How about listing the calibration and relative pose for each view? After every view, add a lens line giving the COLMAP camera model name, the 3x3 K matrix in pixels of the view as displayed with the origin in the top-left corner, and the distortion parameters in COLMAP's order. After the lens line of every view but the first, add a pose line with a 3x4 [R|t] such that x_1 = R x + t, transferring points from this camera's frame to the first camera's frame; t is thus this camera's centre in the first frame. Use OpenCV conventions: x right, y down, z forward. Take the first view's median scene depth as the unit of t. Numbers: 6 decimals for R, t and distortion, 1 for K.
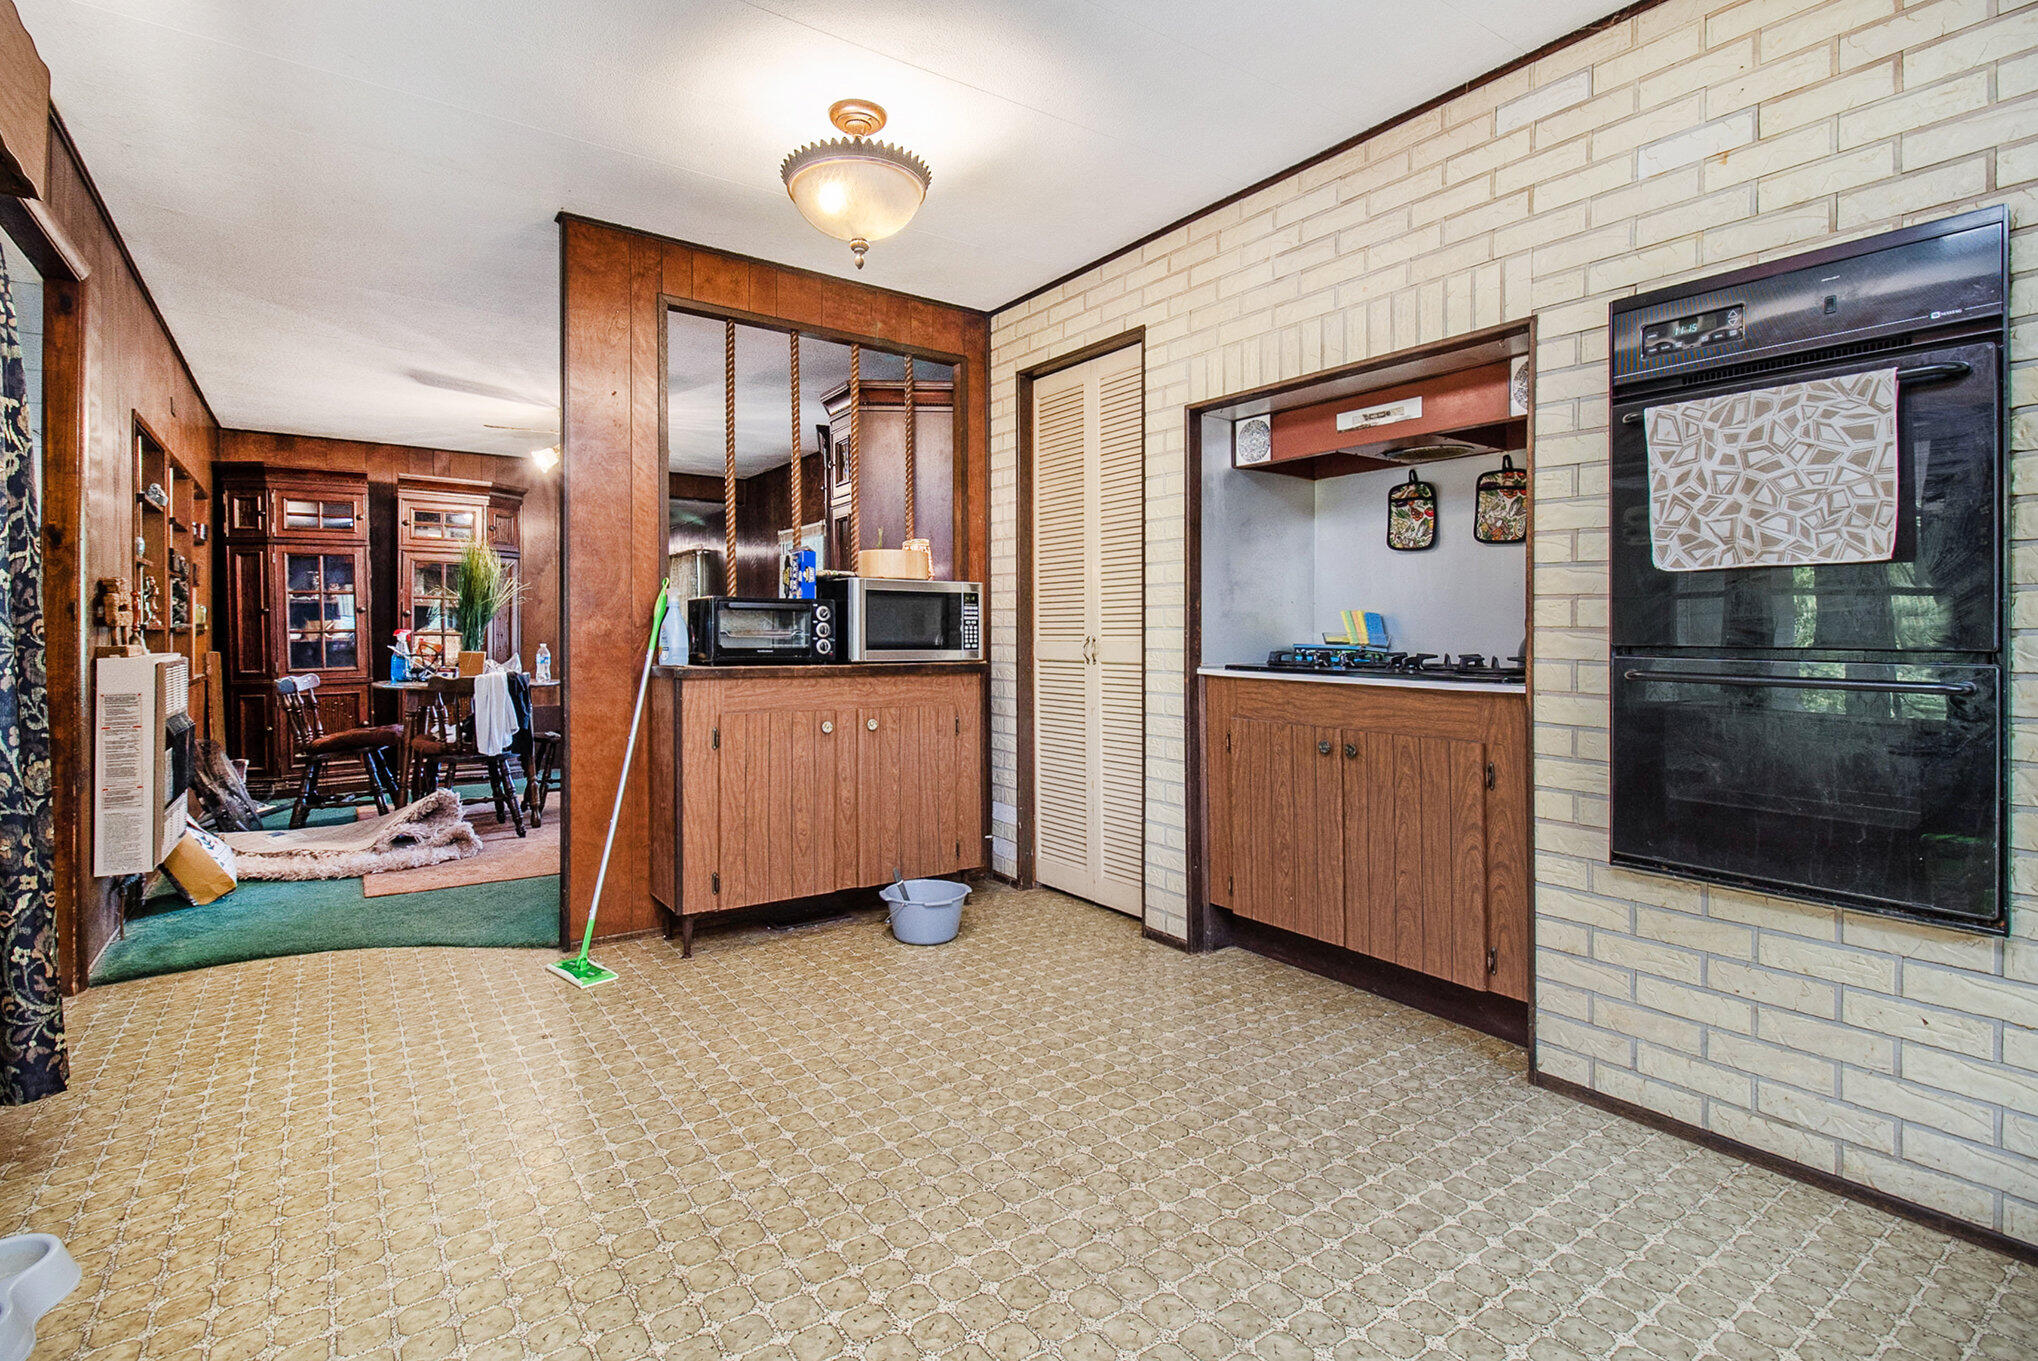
lens RADIAL K [[1012.8, 0, 1050.4], [0, 1012.8, 647.3], [0, 0, 1]] dist [-0.000198, -0.009217]
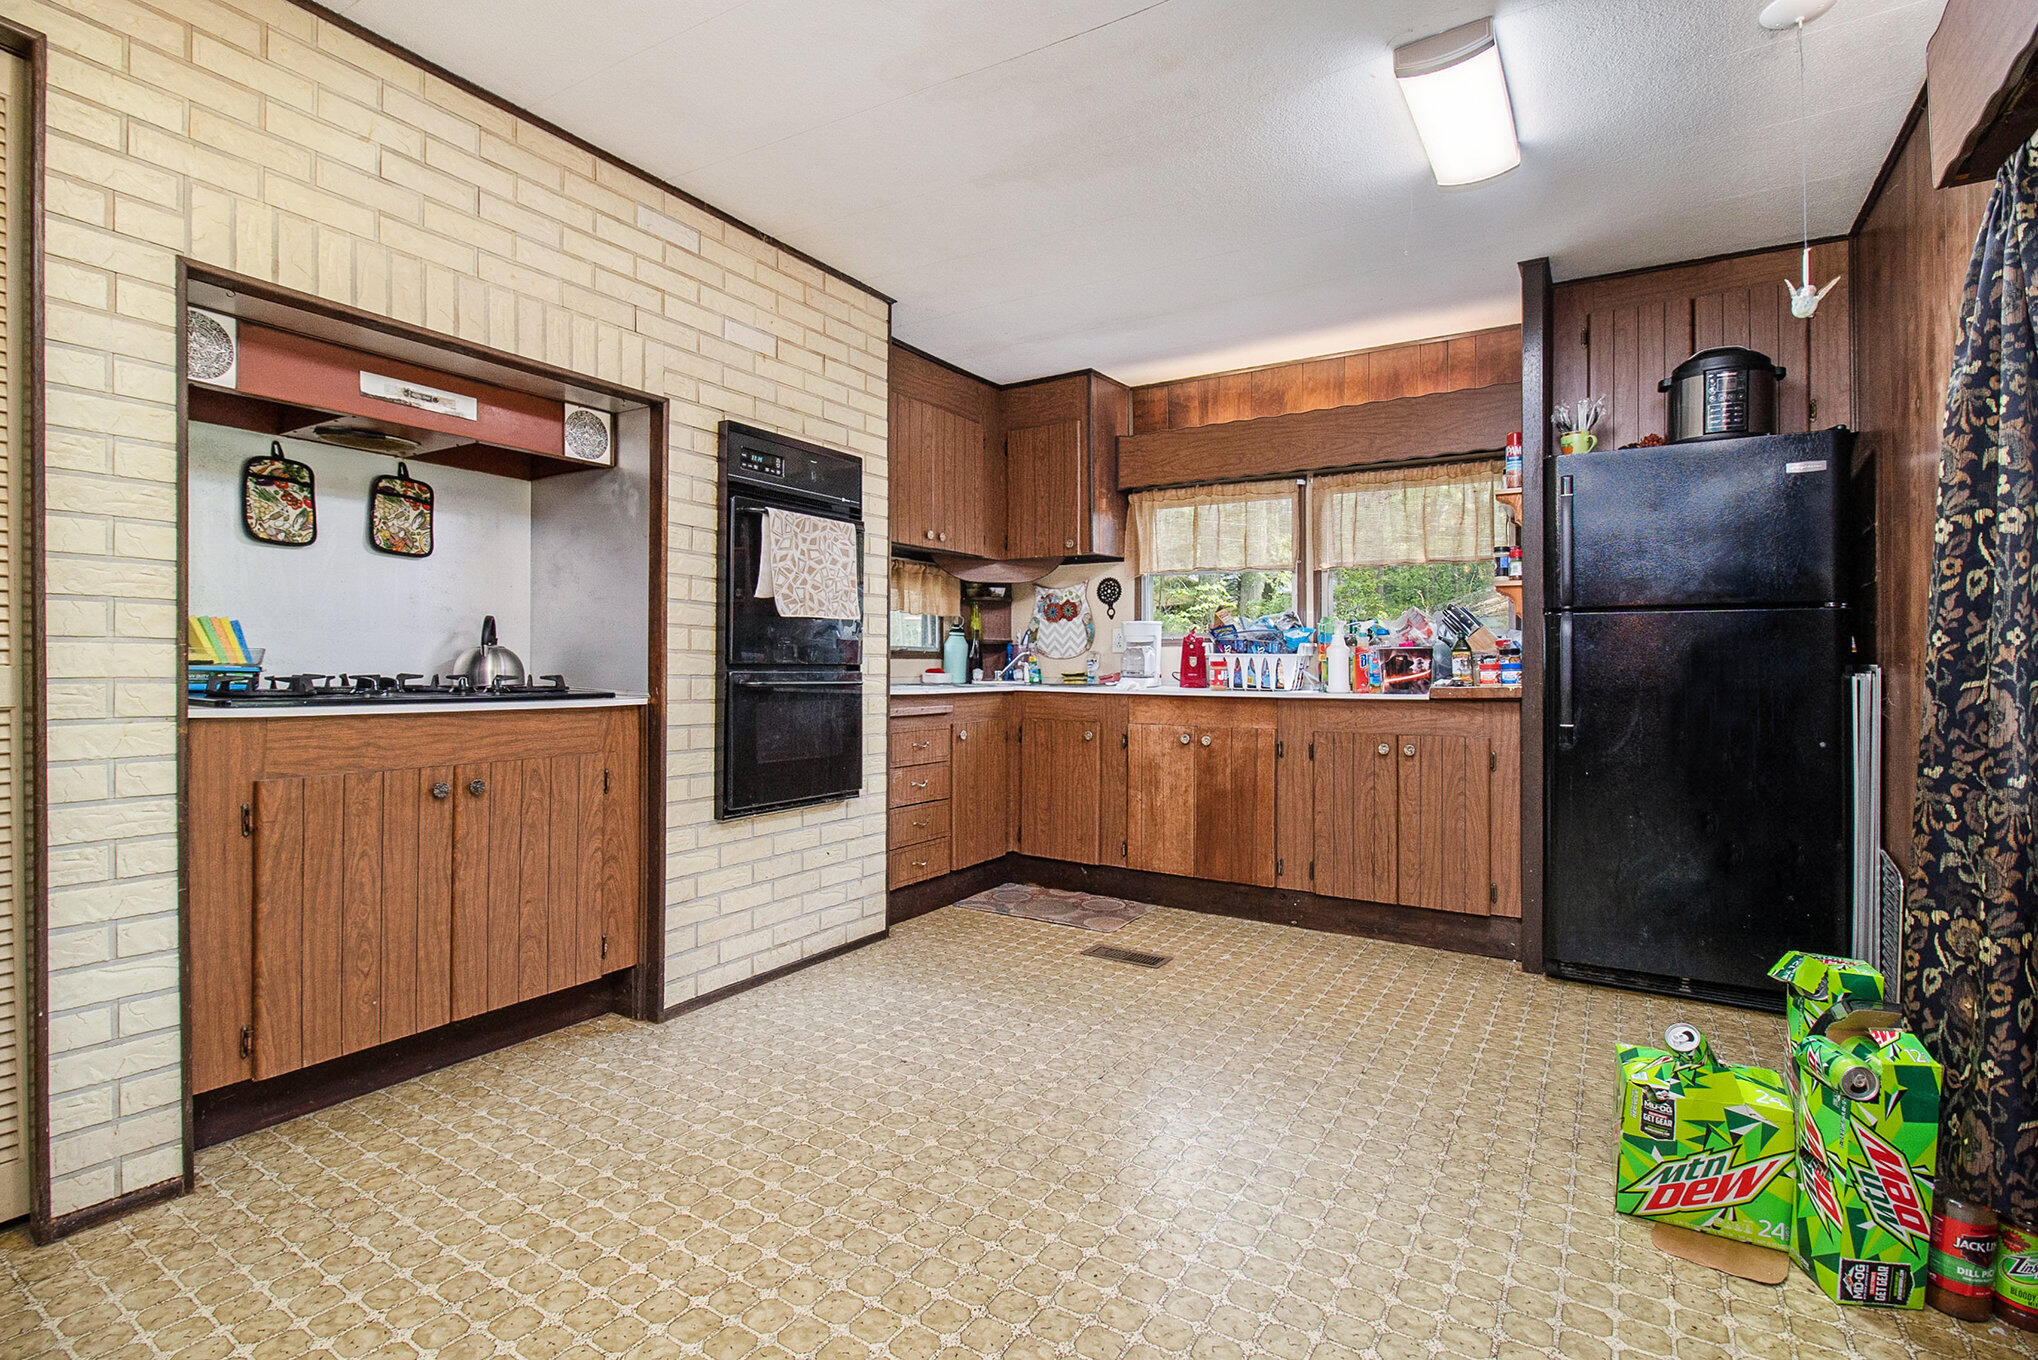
lens RADIAL K [[874.5, 0, 1031.7], [0, 874.5, 643.6], [0, 0, 1]] dist [0.003141, 0.000563]
pose [[-0.358222, 0.009039, 0.933593, -0.686770], [-0.001412, 0.999947, -0.010223, -0.017017], [-0.933635, -0.004980, -0.358190, 0.976431]]
